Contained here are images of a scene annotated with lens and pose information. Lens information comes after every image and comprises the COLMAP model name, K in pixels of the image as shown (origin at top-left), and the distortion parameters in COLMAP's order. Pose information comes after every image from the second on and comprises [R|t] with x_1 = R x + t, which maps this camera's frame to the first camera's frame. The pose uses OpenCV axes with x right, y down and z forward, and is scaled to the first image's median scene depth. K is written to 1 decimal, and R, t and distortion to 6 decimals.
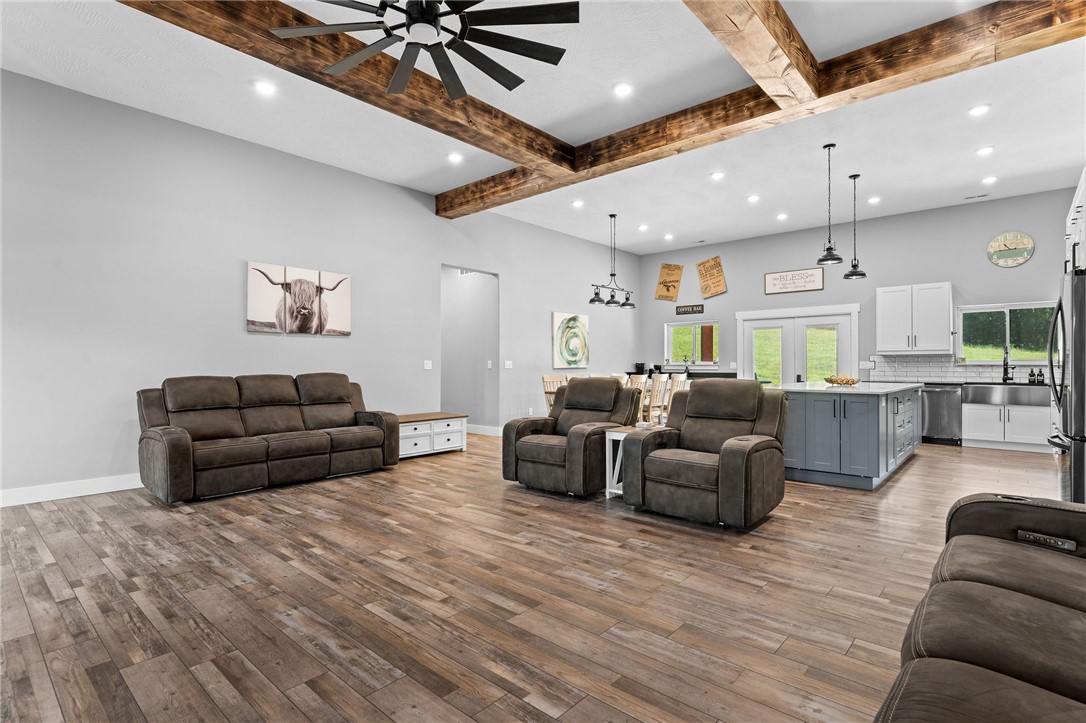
lens RADIAL K [[526.6, 0, 543.0], [0, 526.6, 361.5], [0, 0, 1]] dist [0.001335, -0.000044]
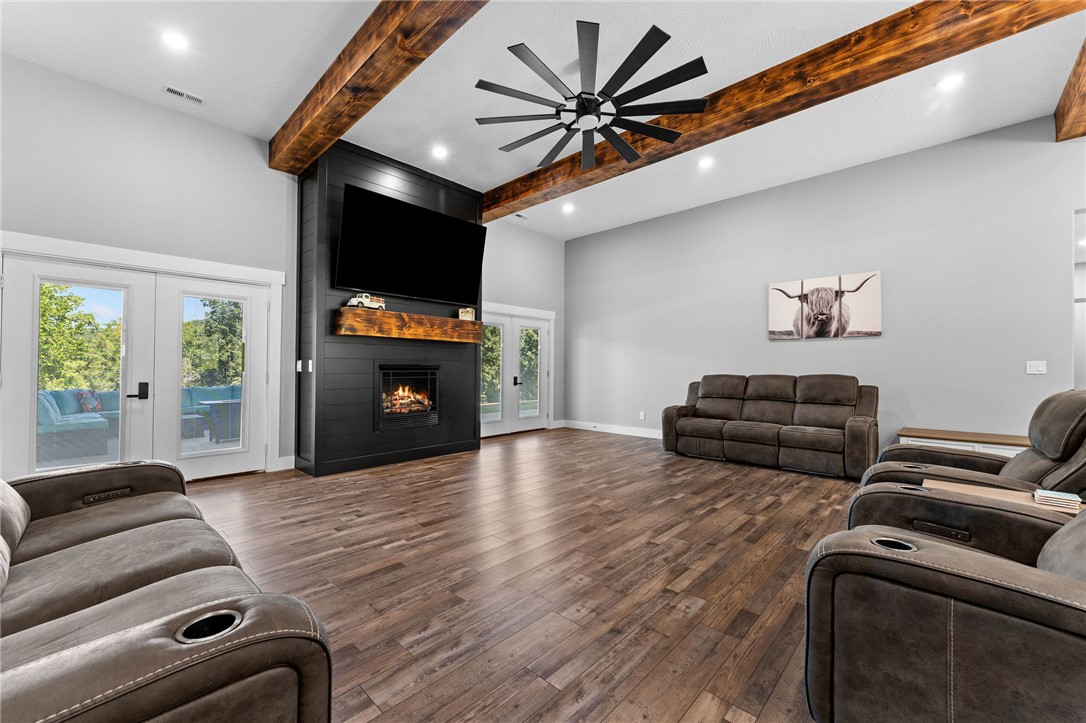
lens RADIAL K [[432.7, 0, 543.0], [0, 432.7, 361.5], [0, 0, 1]] dist [0.000336, -0.000092]
pose [[-0.025768, -0.015703, -0.999545, 0.632967], [0.001606, 0.999875, -0.015749, 0.012214], [0.999667, -0.002011, -0.025739, 0.647433]]
